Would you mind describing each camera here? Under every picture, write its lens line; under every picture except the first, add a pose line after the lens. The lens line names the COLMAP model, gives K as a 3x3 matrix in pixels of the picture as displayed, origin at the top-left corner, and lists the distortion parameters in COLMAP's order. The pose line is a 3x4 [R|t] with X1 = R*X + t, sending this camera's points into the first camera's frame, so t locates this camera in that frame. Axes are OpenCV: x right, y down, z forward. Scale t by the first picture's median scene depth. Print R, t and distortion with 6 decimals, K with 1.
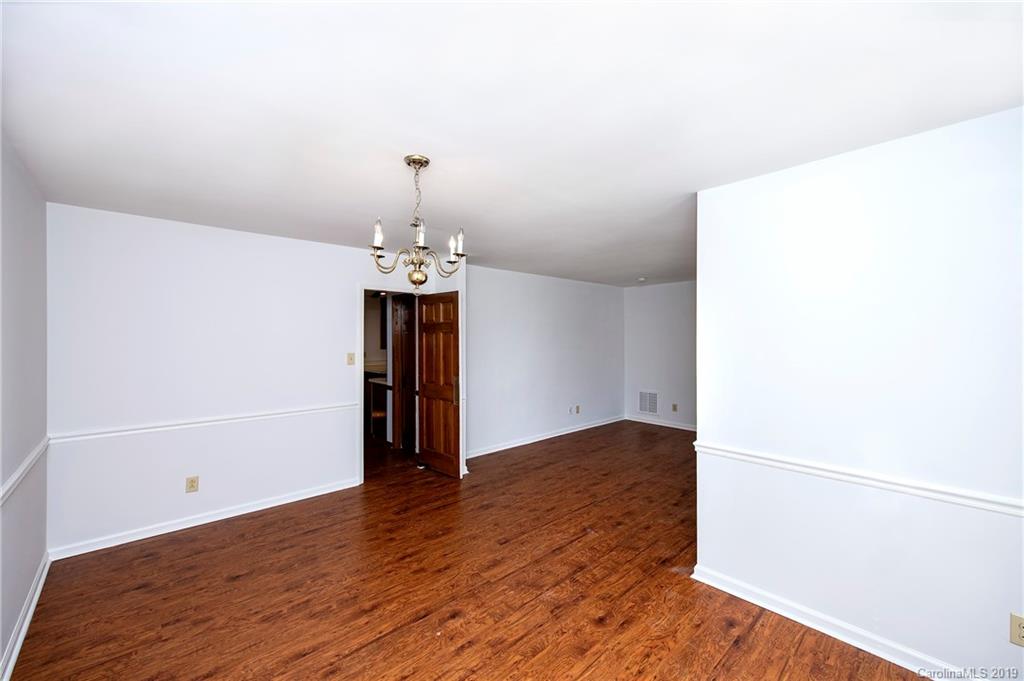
lens RADIAL K [[413.6, 0, 507.8], [0, 413.6, 337.9], [0, 0, 1]] dist [0.006018, -0.001257]
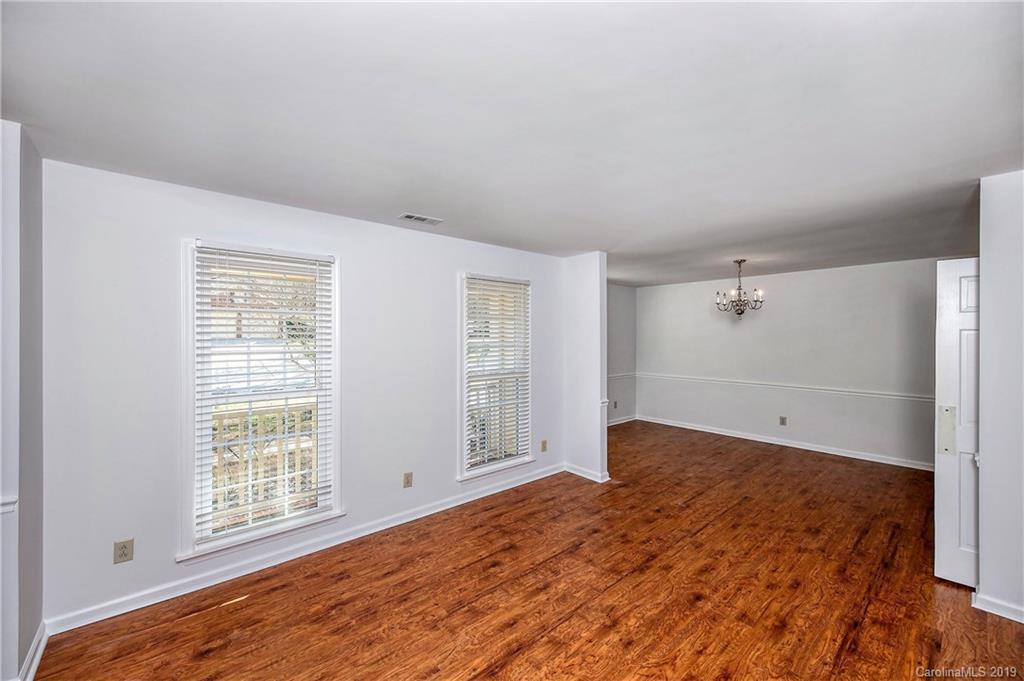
lens RADIAL K [[413.6, 0, 508.2], [0, 413.6, 336.5], [0, 0, 1]] dist [0.006018, -0.001257]
pose [[-0.999747, 0.001184, 0.022477, 0.823331], [0.001240, 0.999996, 0.002474, -0.013418], [-0.022474, 0.002501, -0.999744, 2.708151]]
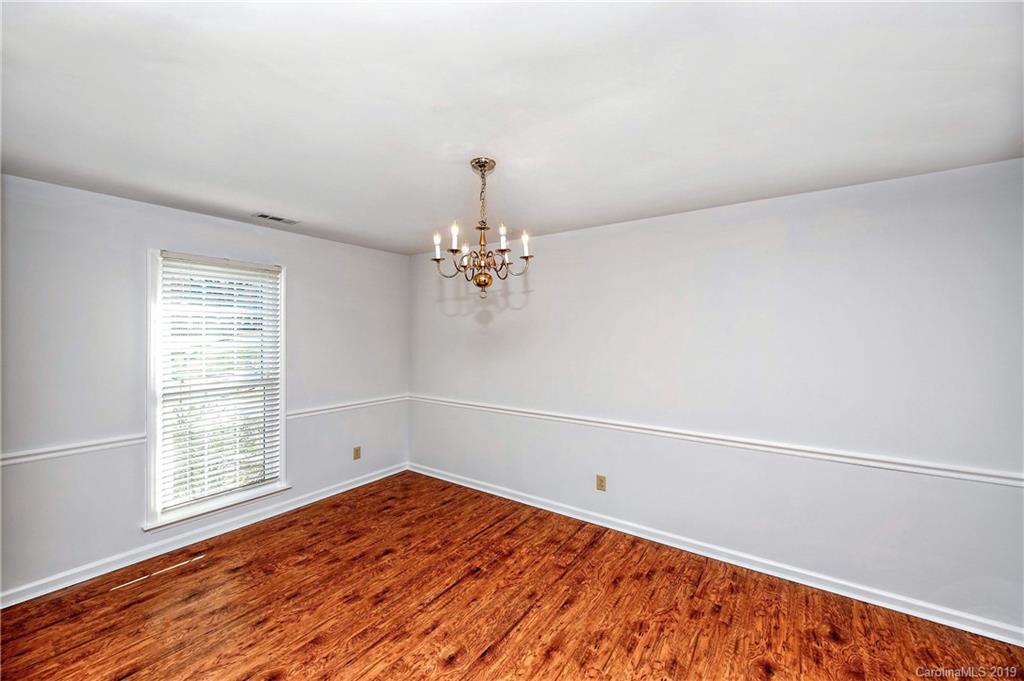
lens RADIAL K [[413.6, 0, 511.6], [0, 413.6, 337.5], [0, 0, 1]] dist [0.006018, -0.001257]
pose [[-0.973693, -0.001074, -0.227863, -0.047015], [-0.002887, 0.999967, 0.007622, -0.012068], [0.227847, 0.008079, -0.973663, 1.623559]]
